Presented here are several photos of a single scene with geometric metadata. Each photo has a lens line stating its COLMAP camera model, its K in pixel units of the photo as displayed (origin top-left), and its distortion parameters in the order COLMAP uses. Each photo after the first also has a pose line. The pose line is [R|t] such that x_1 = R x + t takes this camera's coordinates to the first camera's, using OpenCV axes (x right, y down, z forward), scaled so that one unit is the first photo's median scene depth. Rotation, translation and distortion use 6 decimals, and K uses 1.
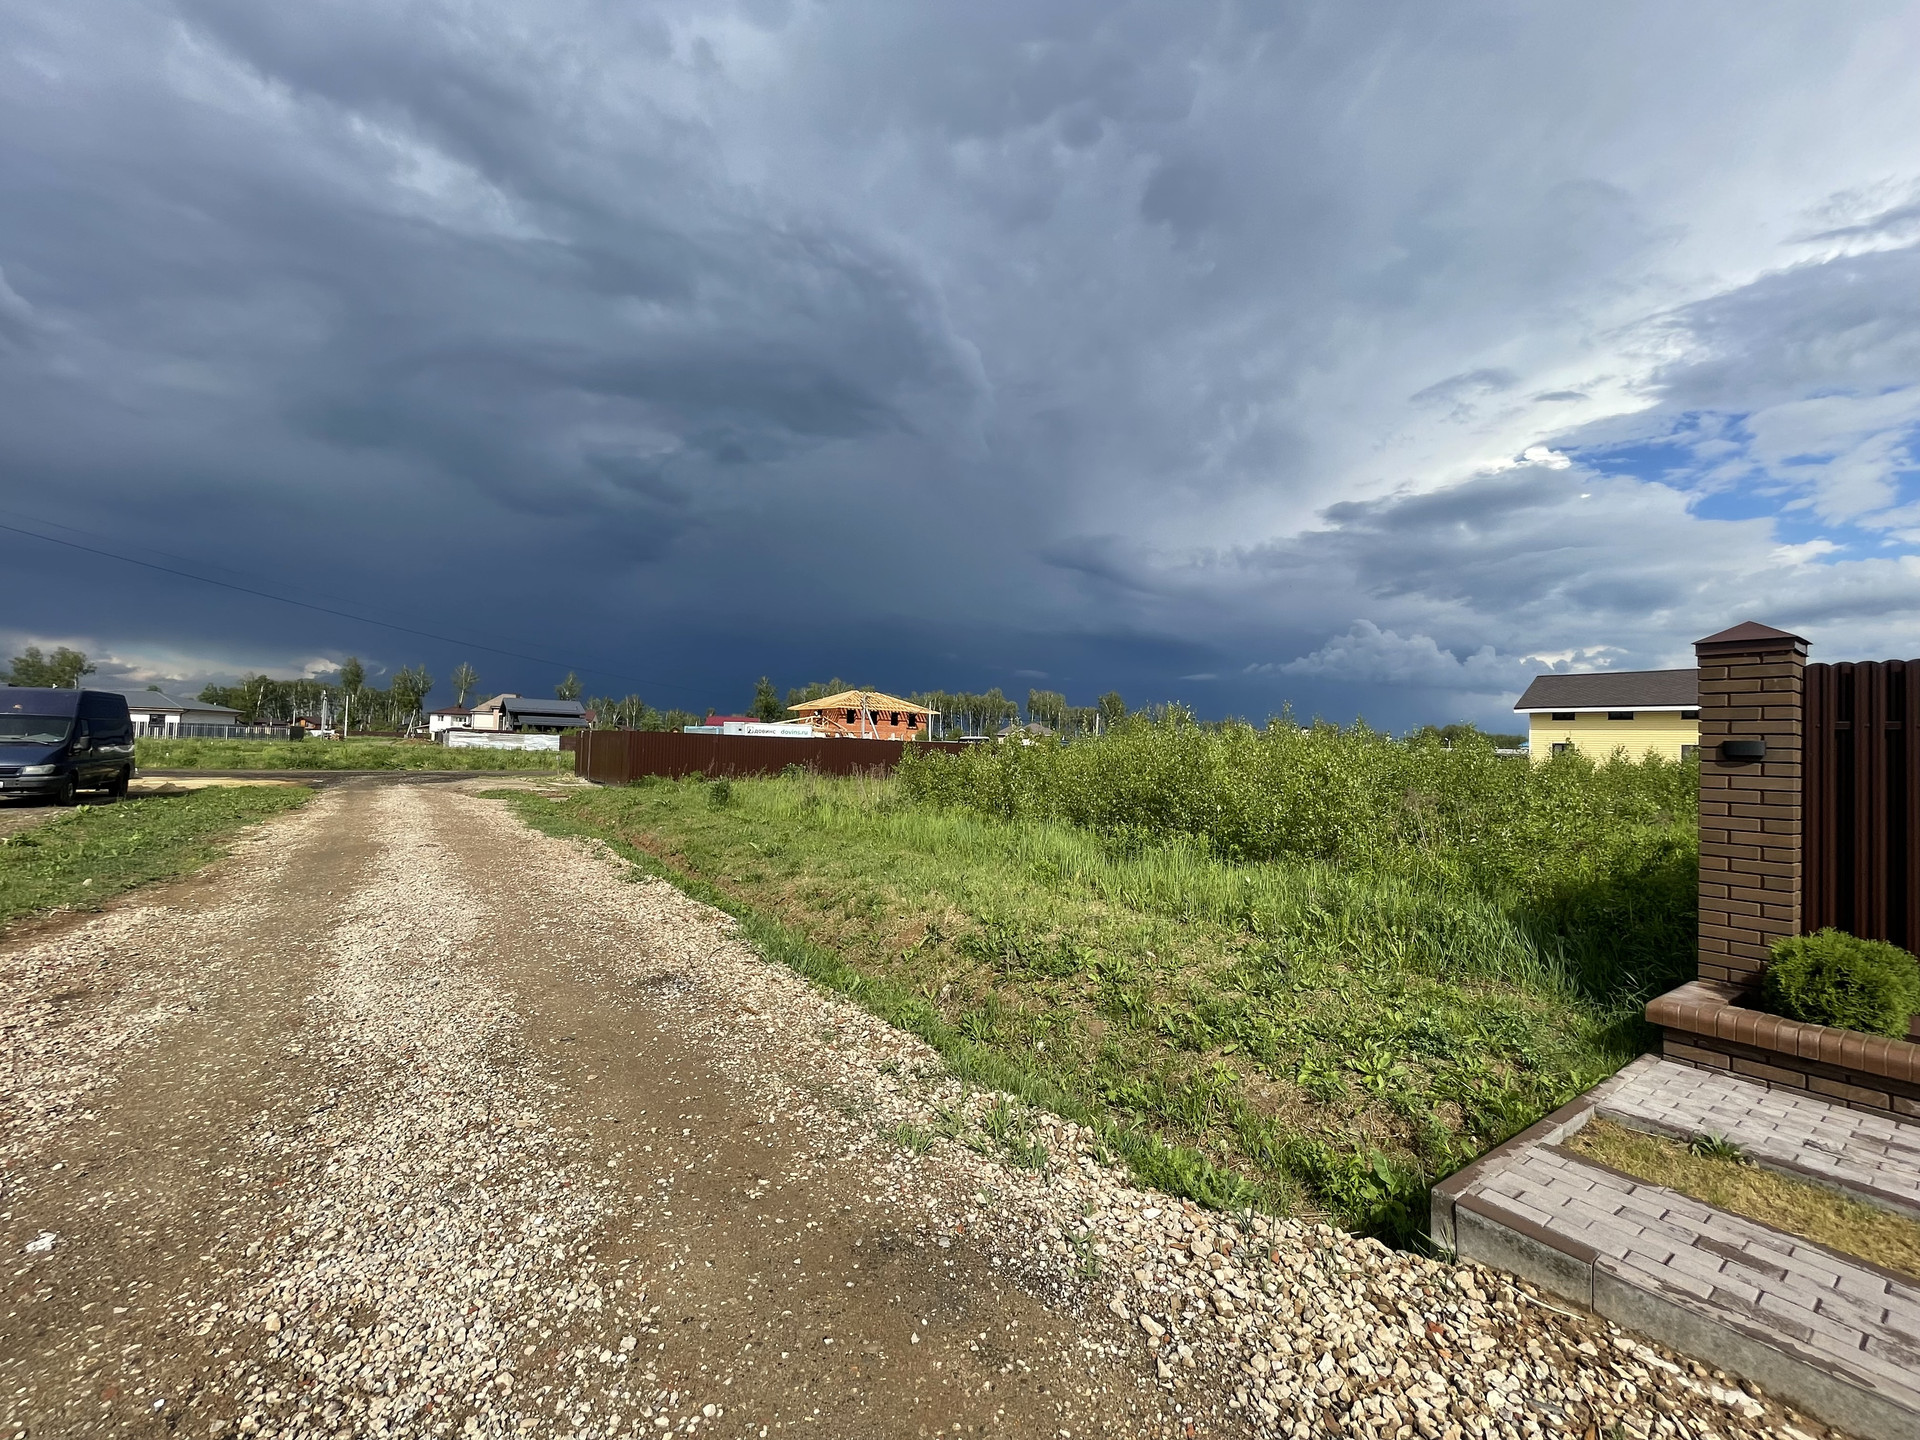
lens RADIAL K [[788.7, 0, 939.8], [0, 788.7, 718.0], [0, 0, 1]] dist [-0.004953, -0.000082]
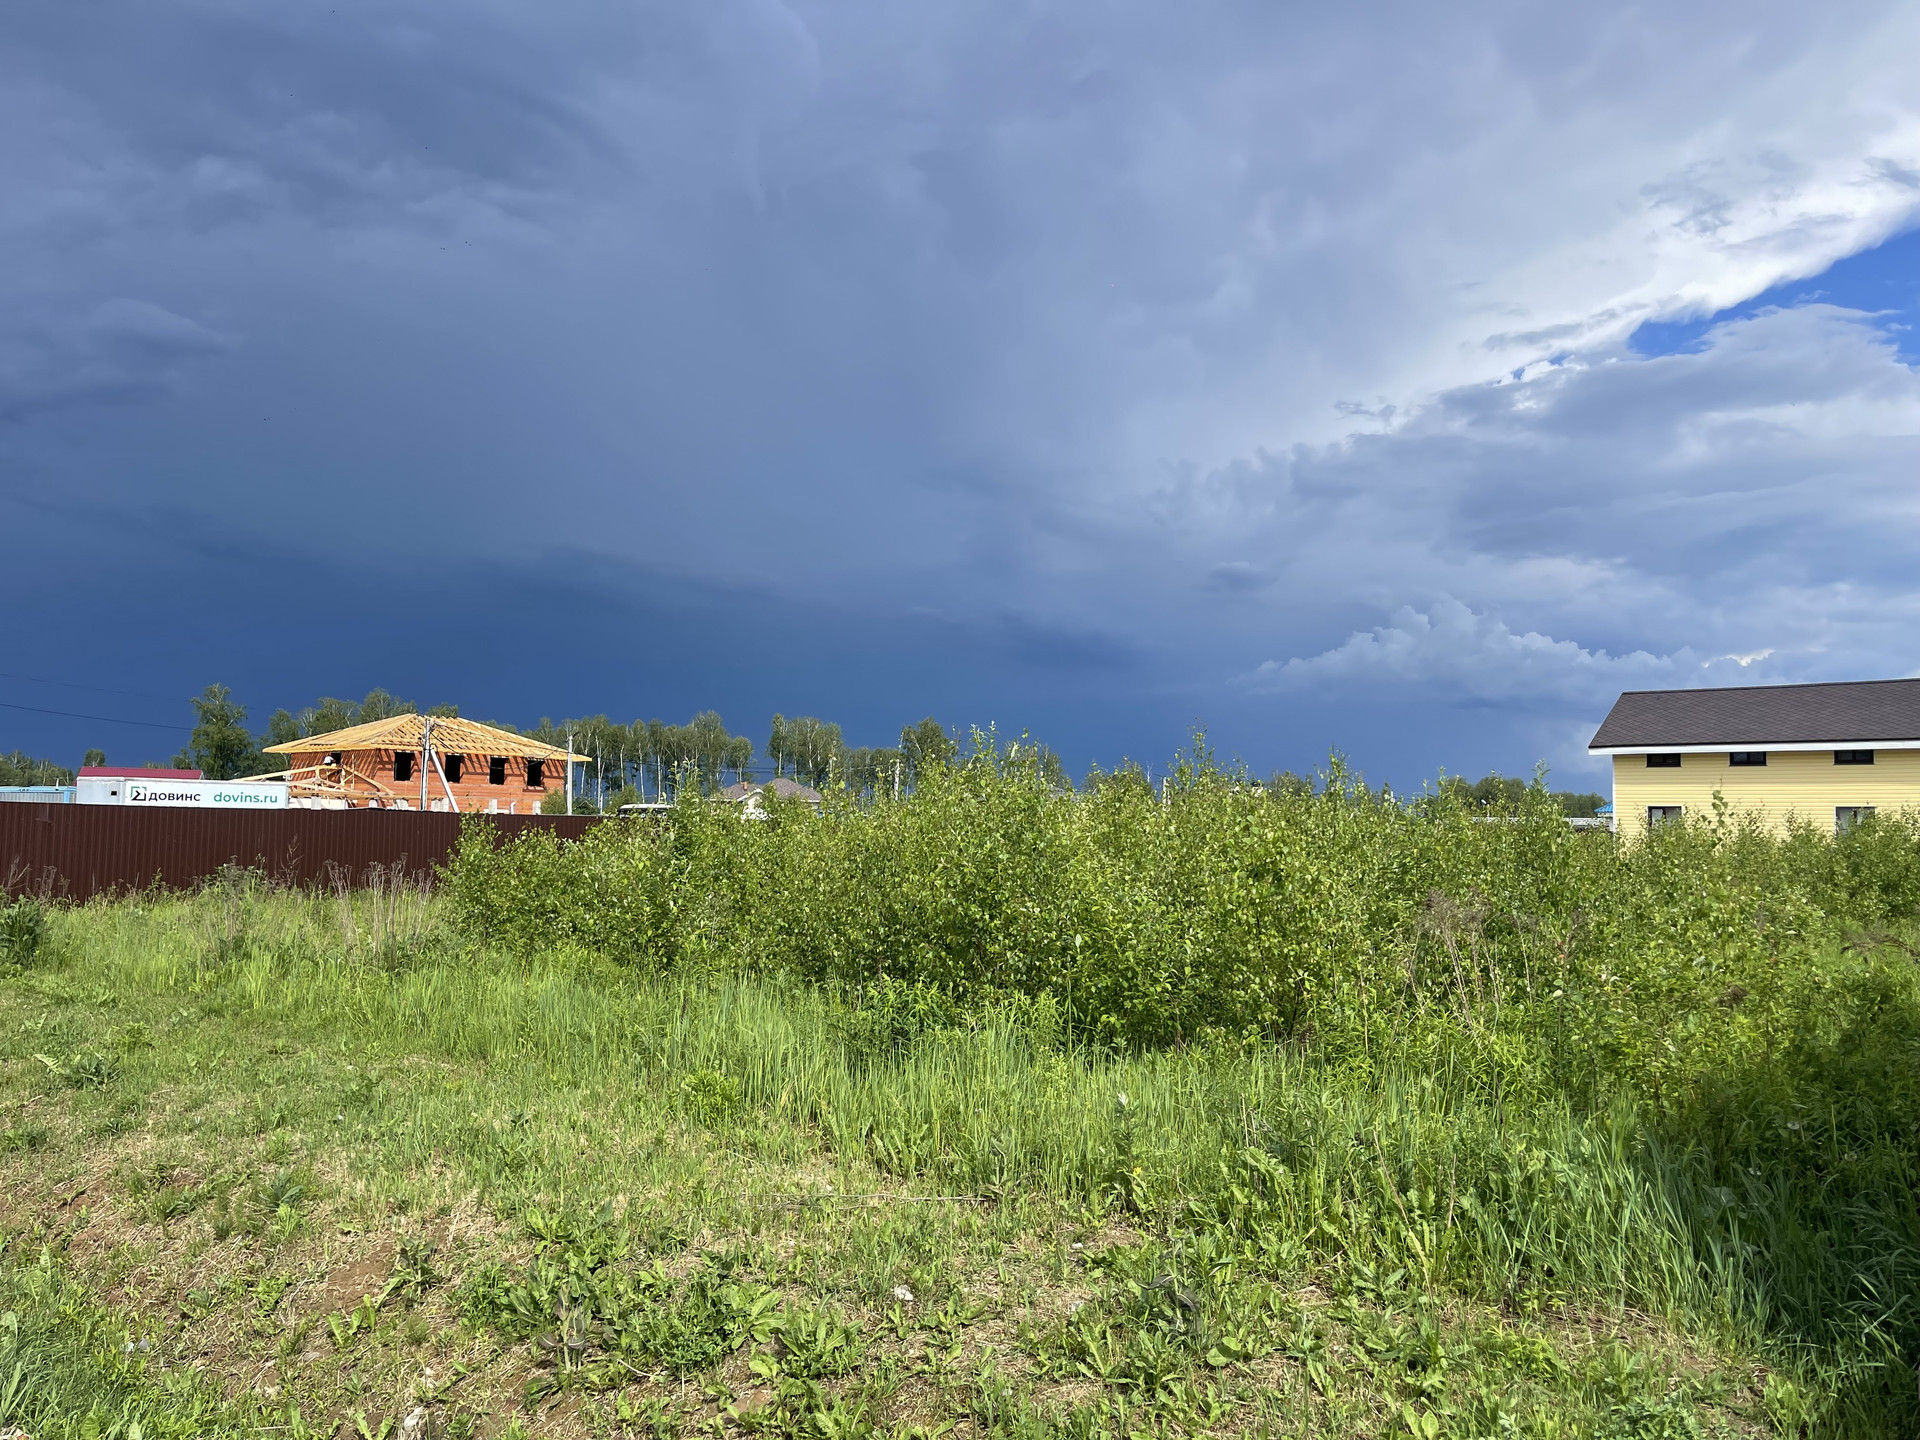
lens RADIAL K [[1402.9, 0, 966.4], [0, 1402.9, 737.6], [0, 0, 1]] dist [0.035449, -0.019846]
pose [[0.975226, 0.000355, 0.221209, 0.099920], [0.005156, 0.999691, -0.024332, 0.010168], [-0.221150, 0.024869, 0.974923, 0.176273]]
